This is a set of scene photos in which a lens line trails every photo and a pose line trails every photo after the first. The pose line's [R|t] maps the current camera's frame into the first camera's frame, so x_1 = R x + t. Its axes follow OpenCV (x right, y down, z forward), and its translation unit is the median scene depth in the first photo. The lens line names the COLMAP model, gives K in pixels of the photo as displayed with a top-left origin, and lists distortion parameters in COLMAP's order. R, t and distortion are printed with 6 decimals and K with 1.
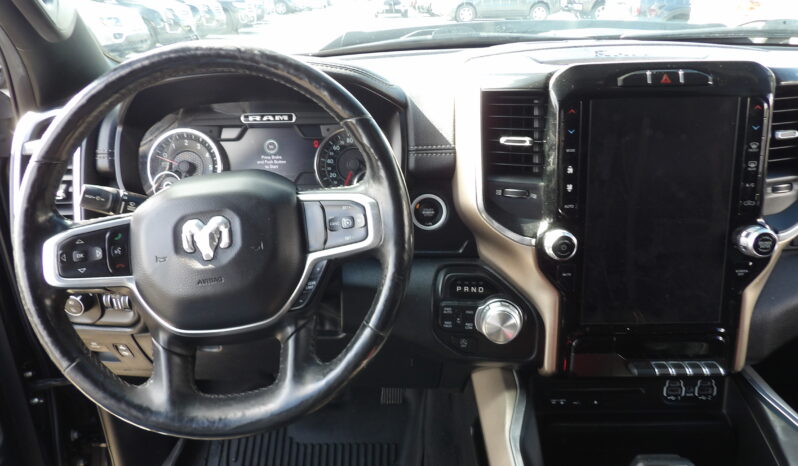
lens RADIAL K [[605.7, 0, 399.0], [0, 605.7, 233.0], [0, 0, 1]] dist [0.010691, 0.010835]
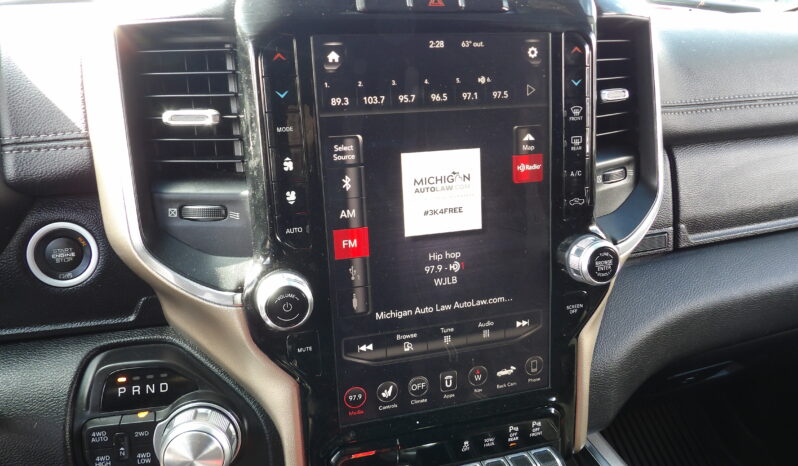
lens RADIAL K [[571.6, 0, 399.0], [0, 571.6, 233.0], [0, 0, 1]] dist [-0.006829, -0.000384]
pose [[0.962351, -0.085378, 0.258052, 0.233595], [0.083219, 0.996344, 0.019301, -0.042997], [-0.258757, 0.002900, 0.965938, 0.460690]]
